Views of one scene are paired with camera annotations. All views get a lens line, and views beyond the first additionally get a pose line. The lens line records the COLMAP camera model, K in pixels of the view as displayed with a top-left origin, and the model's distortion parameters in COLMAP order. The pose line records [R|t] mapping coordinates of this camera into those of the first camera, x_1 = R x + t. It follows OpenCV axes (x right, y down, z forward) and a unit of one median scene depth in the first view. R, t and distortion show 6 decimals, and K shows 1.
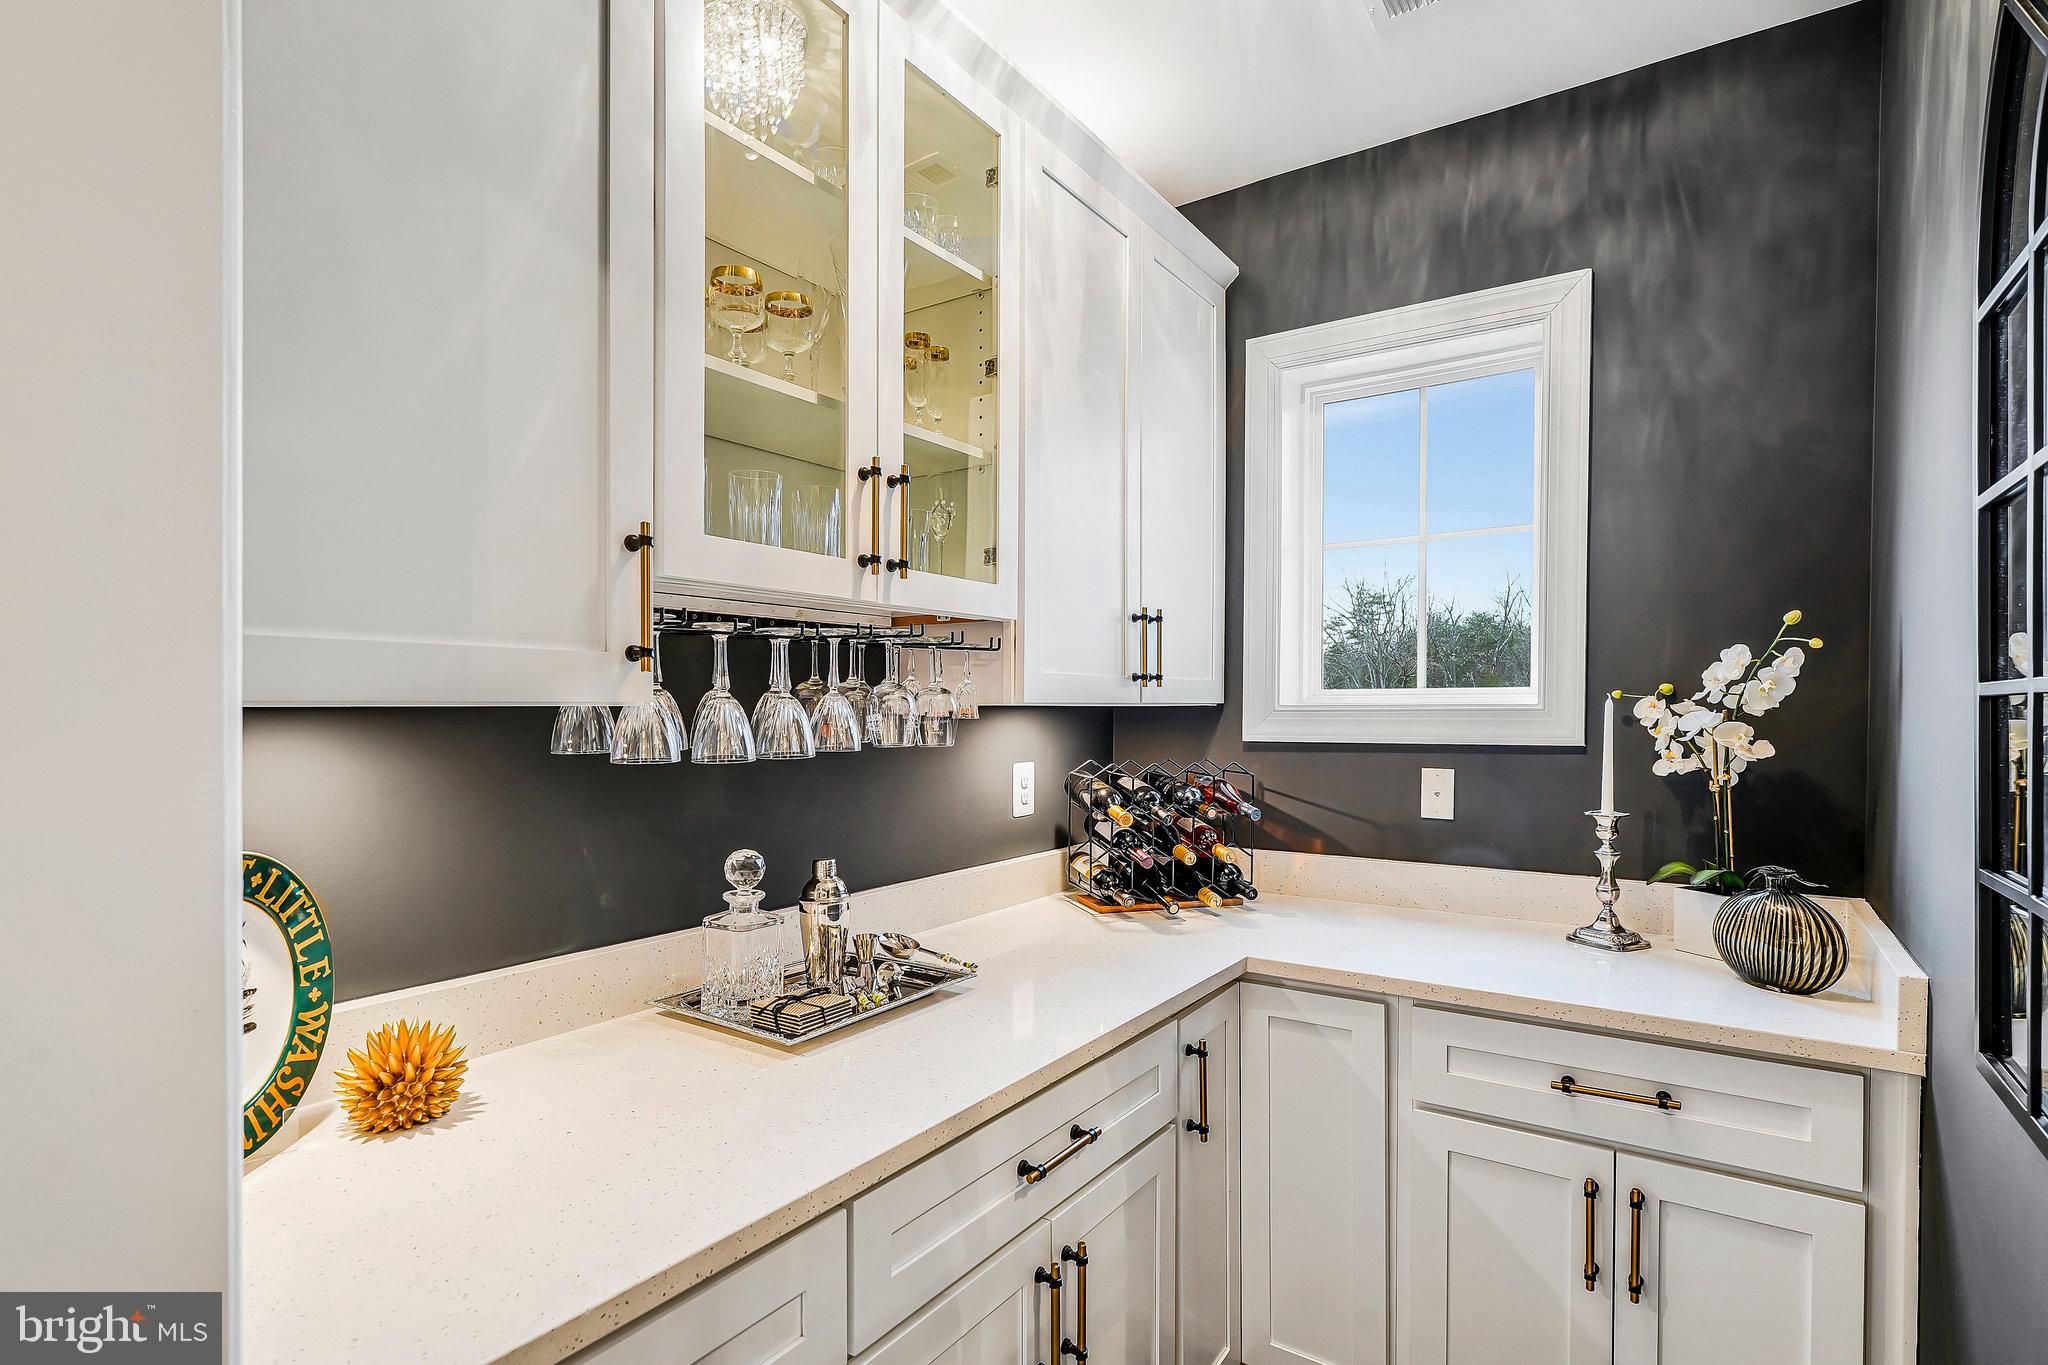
lens RADIAL K [[991.8, 0, 1029.5], [0, 991.8, 712.6], [0, 0, 1]] dist [-0.003479, 0.000214]
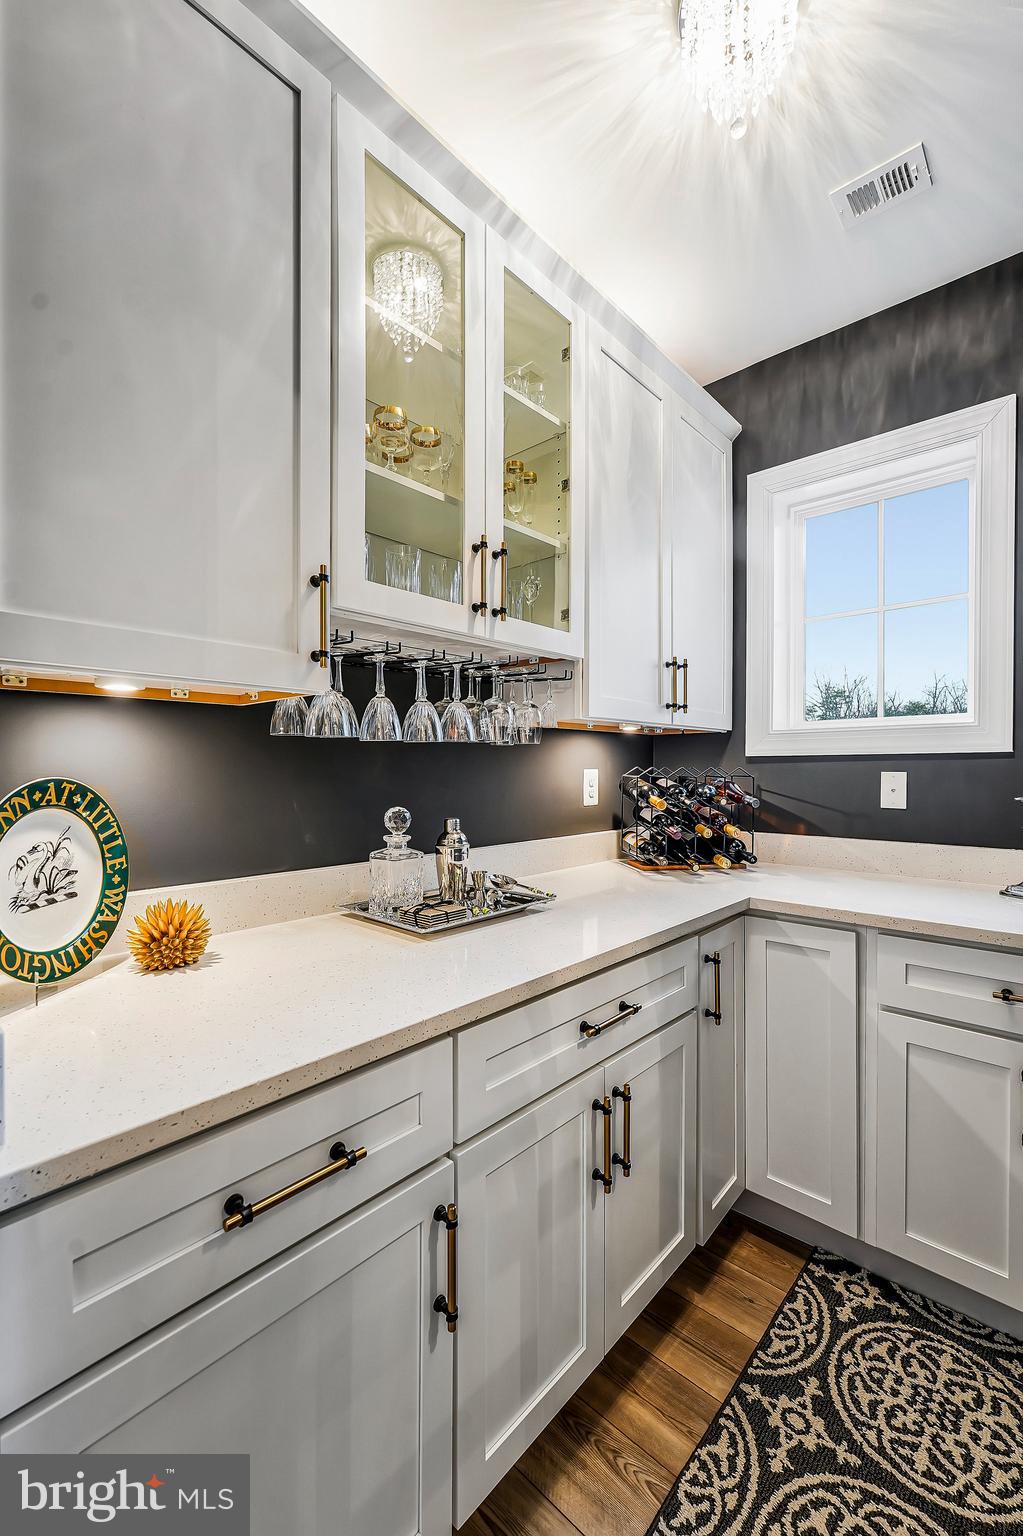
lens RADIAL K [[629.6, 0, 511.5], [0, 629.6, 768.0], [0, 0, 1]] dist [-0.004656, -0.000304]
pose [[0.989775, -0.000719, -0.142638, 0.014961], [-0.000716, 0.999950, -0.010005, 0.079906], [0.142638, 0.010005, 0.989724, 0.080227]]
